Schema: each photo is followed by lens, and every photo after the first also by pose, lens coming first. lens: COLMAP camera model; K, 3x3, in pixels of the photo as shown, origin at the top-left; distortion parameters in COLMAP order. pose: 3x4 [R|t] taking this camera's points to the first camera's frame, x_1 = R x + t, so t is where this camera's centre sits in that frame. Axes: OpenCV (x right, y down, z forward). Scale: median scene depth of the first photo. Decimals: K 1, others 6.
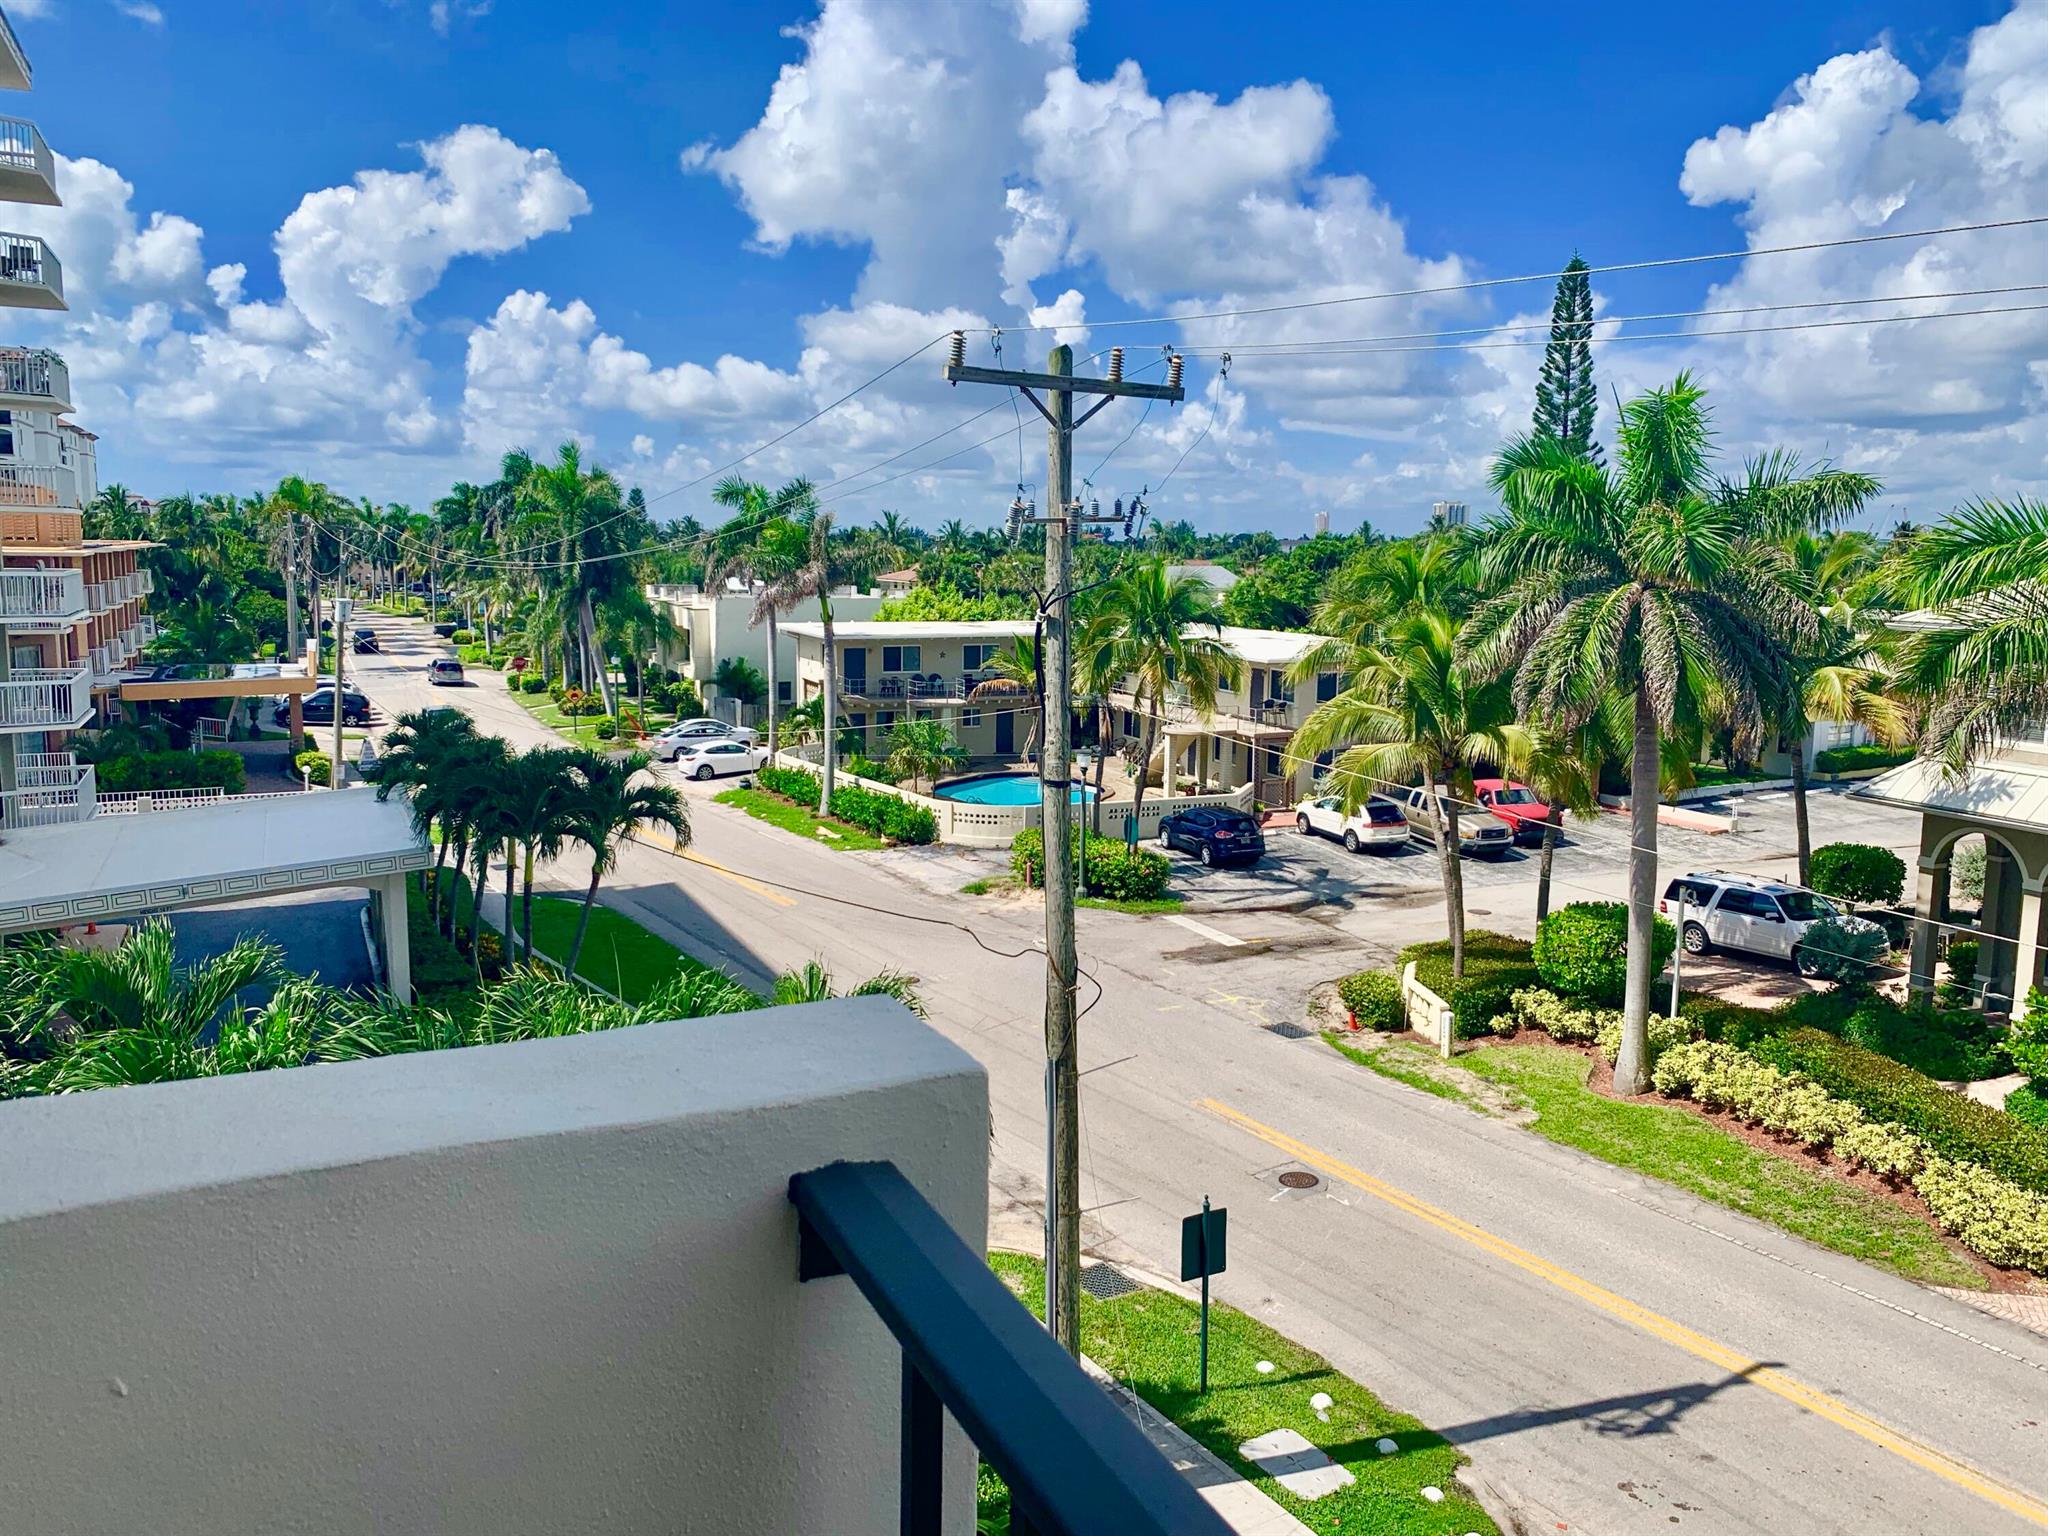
lens RADIAL K [[1591.8, 0, 1024.0], [0, 1591.8, 740.9], [0, 0, 1]] dist [0.097494, -0.139349]
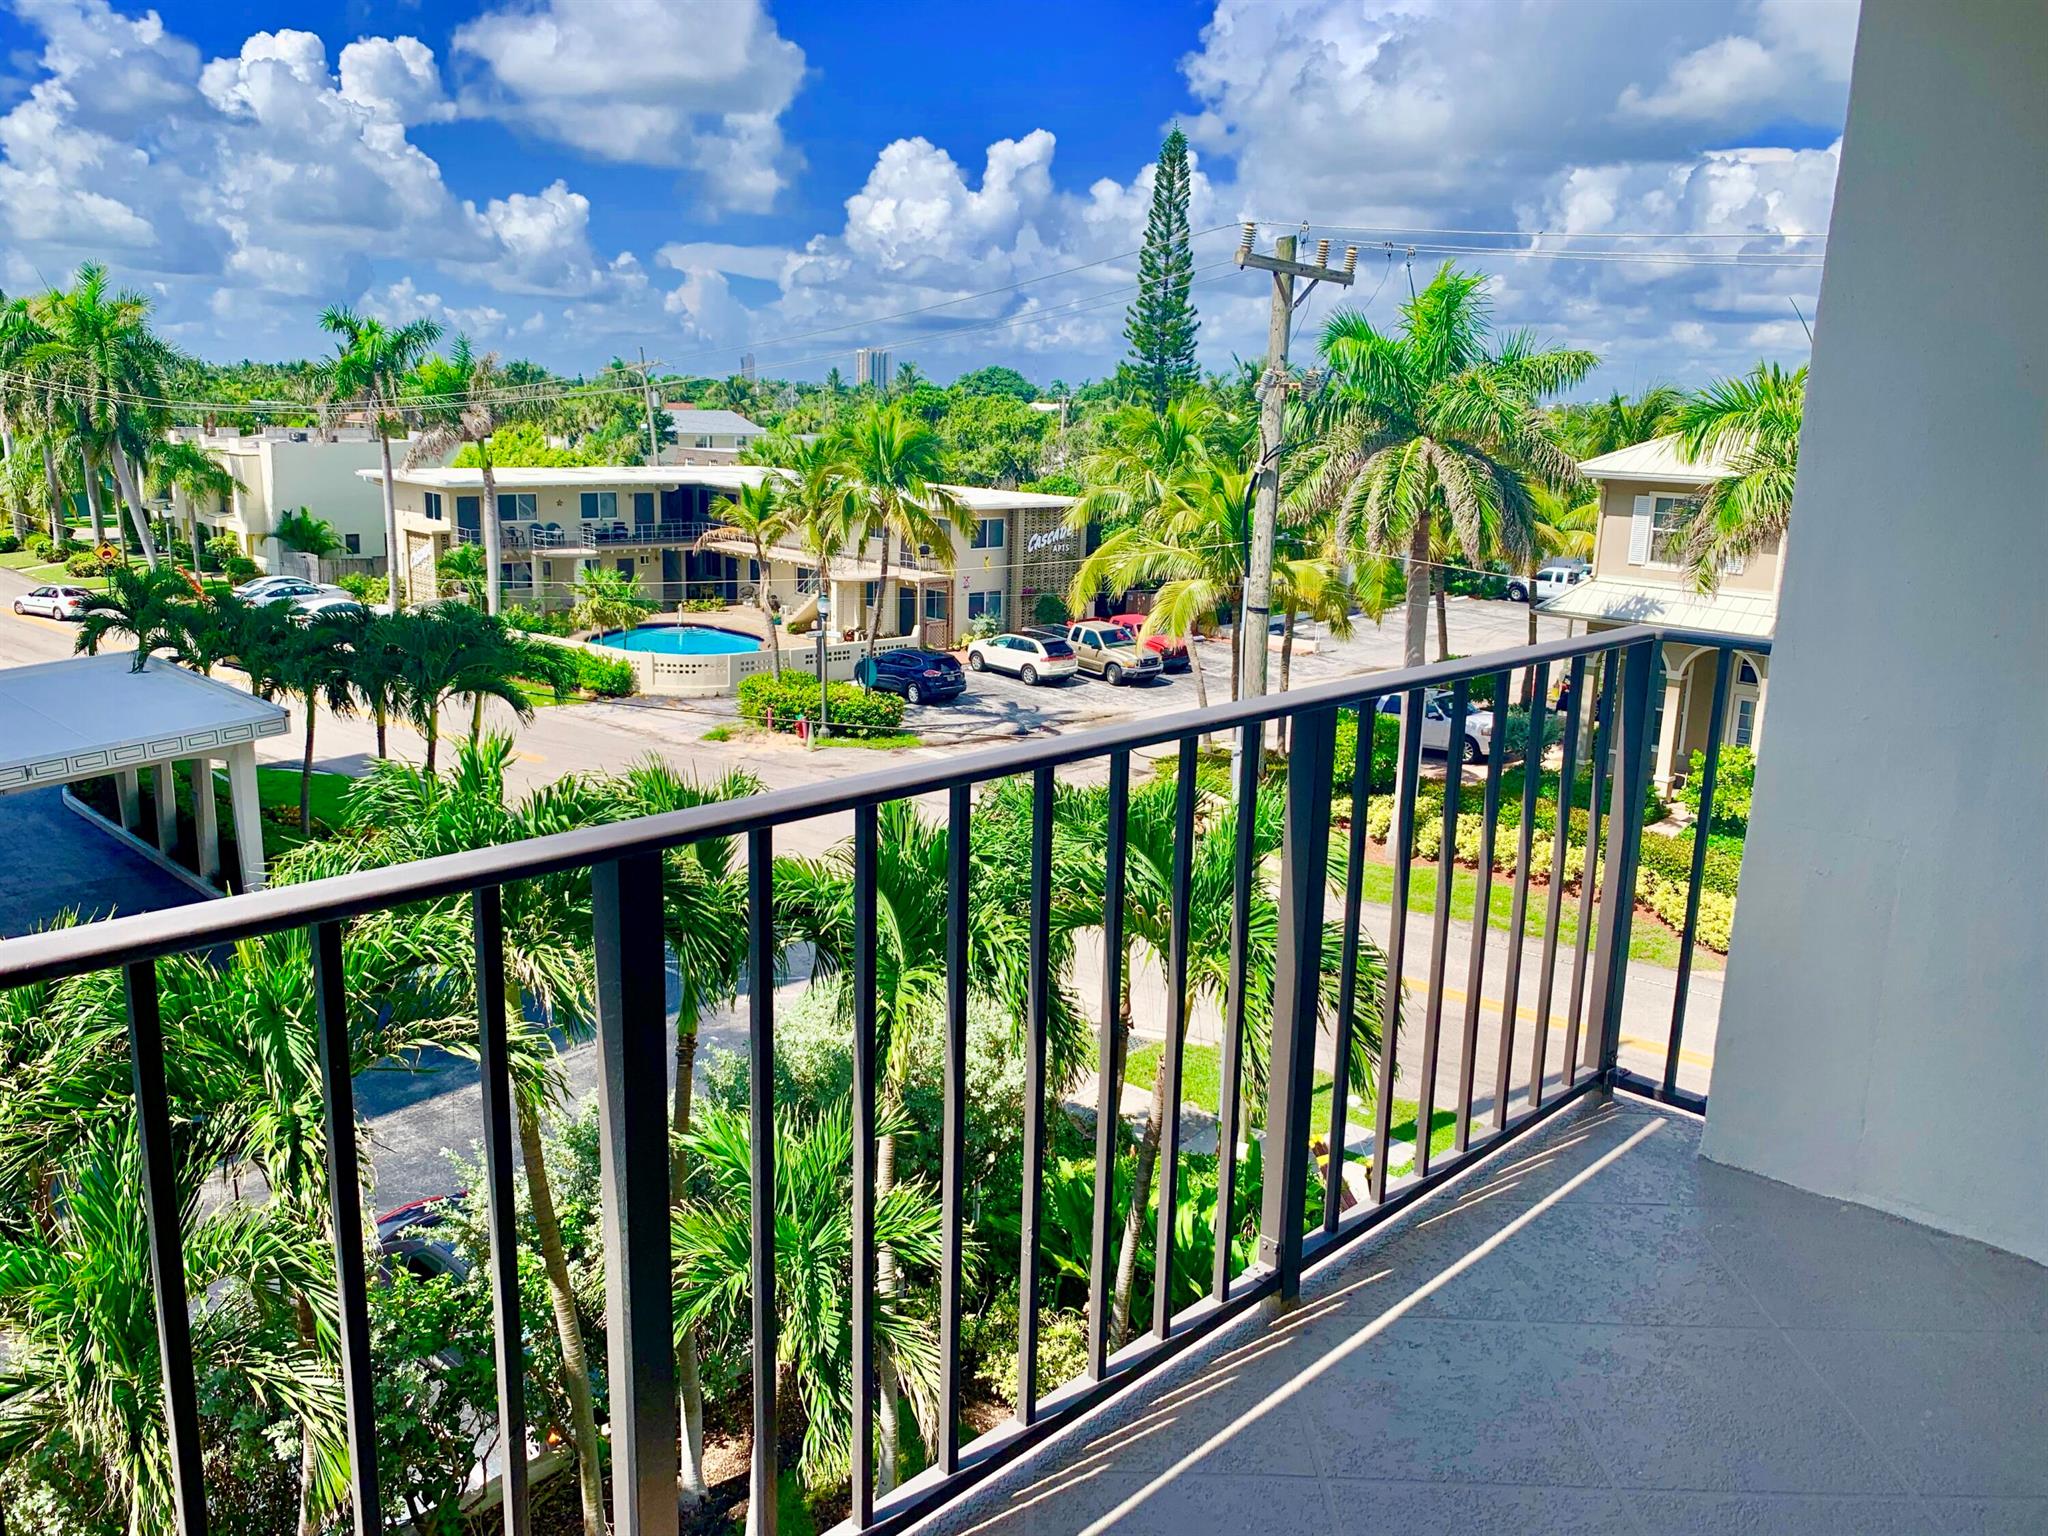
lens RADIAL K [[1595.0, 0, 1024.0], [0, 1595.0, 768.0], [0, 0, 1]] dist [0.017317, -0.044823]
pose [[0.941900, -0.061990, 0.330123, -0.160033], [0.024786, 0.992970, 0.115740, 0.000026], [-0.334977, -0.100833, 0.936815, -0.020120]]
